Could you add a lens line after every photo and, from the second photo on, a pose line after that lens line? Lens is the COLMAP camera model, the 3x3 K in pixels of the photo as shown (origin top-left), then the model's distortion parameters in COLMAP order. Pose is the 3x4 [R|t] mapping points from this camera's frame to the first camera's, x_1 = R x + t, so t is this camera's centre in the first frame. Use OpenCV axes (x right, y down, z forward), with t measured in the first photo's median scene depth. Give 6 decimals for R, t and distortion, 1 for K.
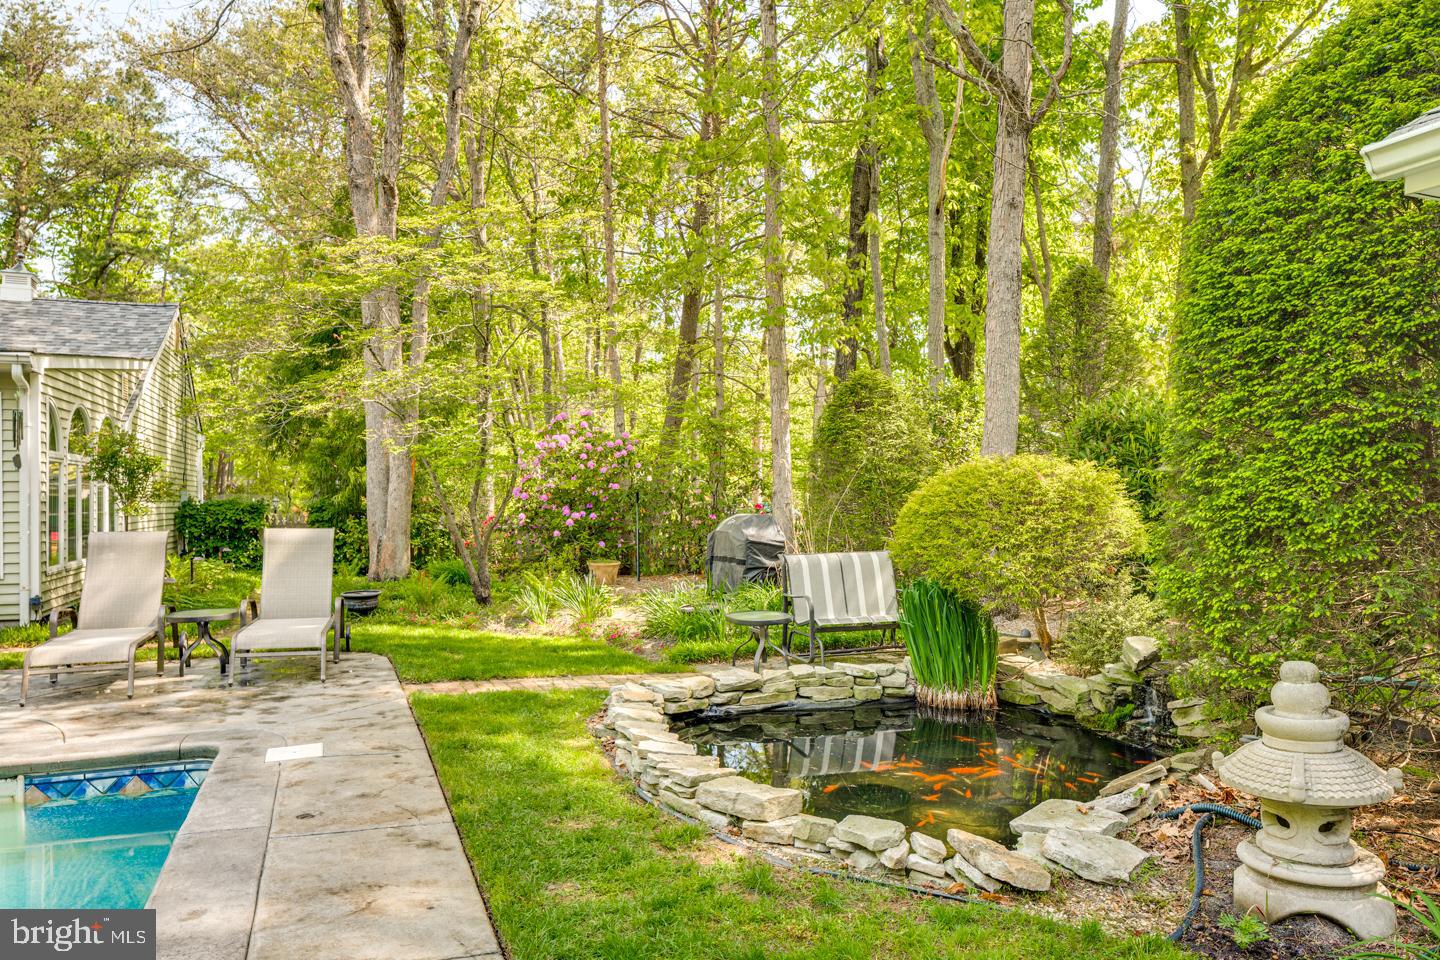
lens RADIAL K [[954.0, 0, 717.4], [0, 954.0, 504.6], [0, 0, 1]] dist [-0.004397, -0.001881]
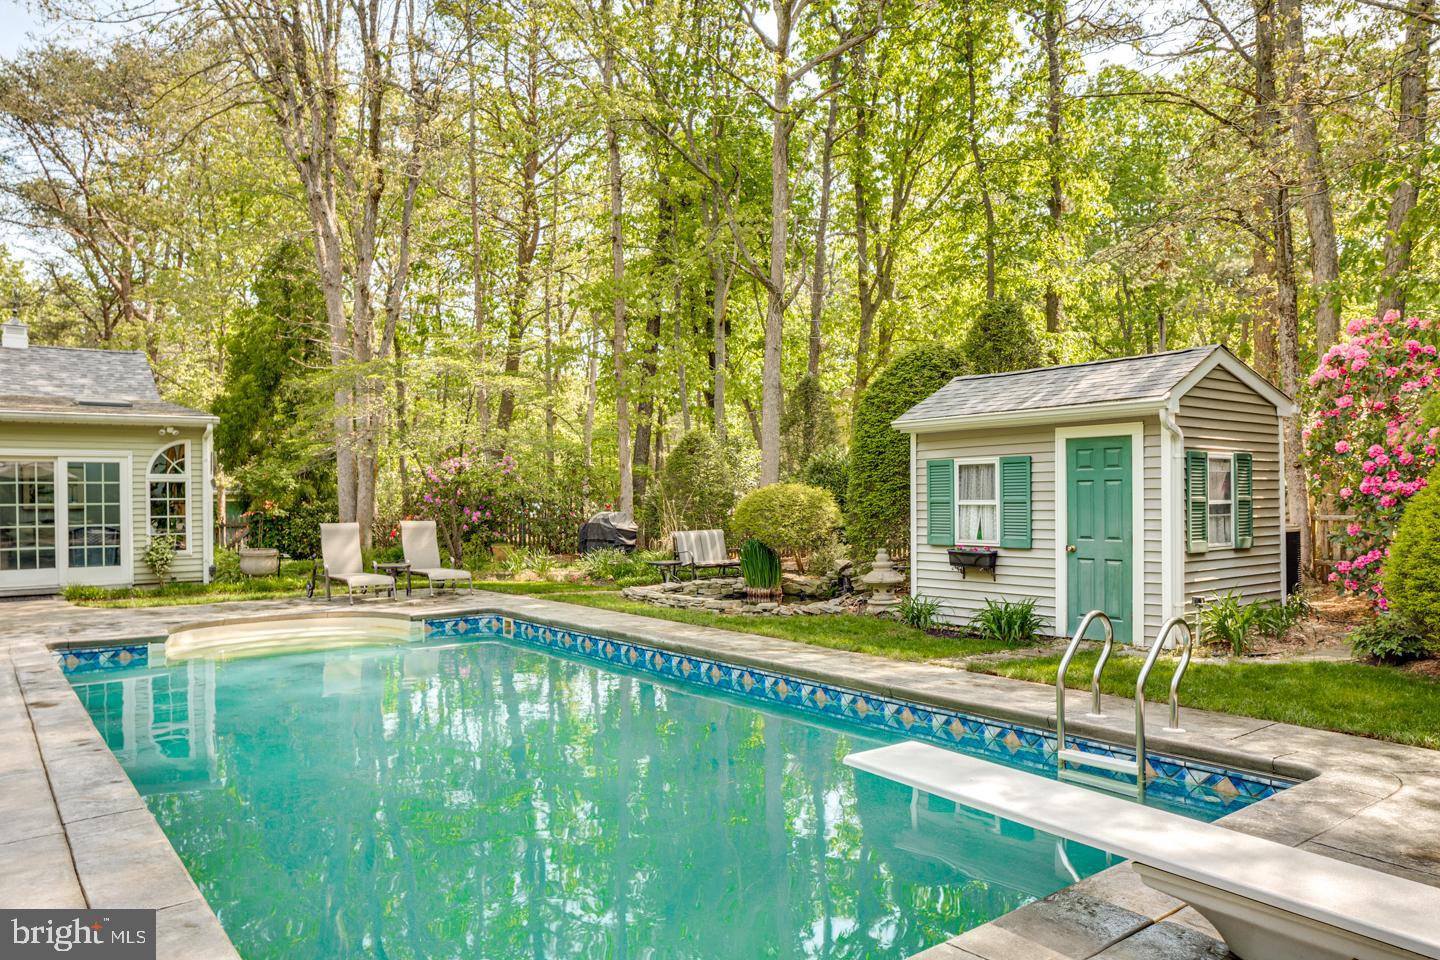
lens RADIAL K [[954.0, 0, 717.4], [0, 954.0, 504.6], [0, 0, 1]] dist [-0.004397, -0.001881]
pose [[0.955747, -0.005880, 0.294133, -0.516296], [0.005811, 0.999983, 0.001109, -0.006927], [-0.294134, 0.000649, 0.955764, -1.114789]]
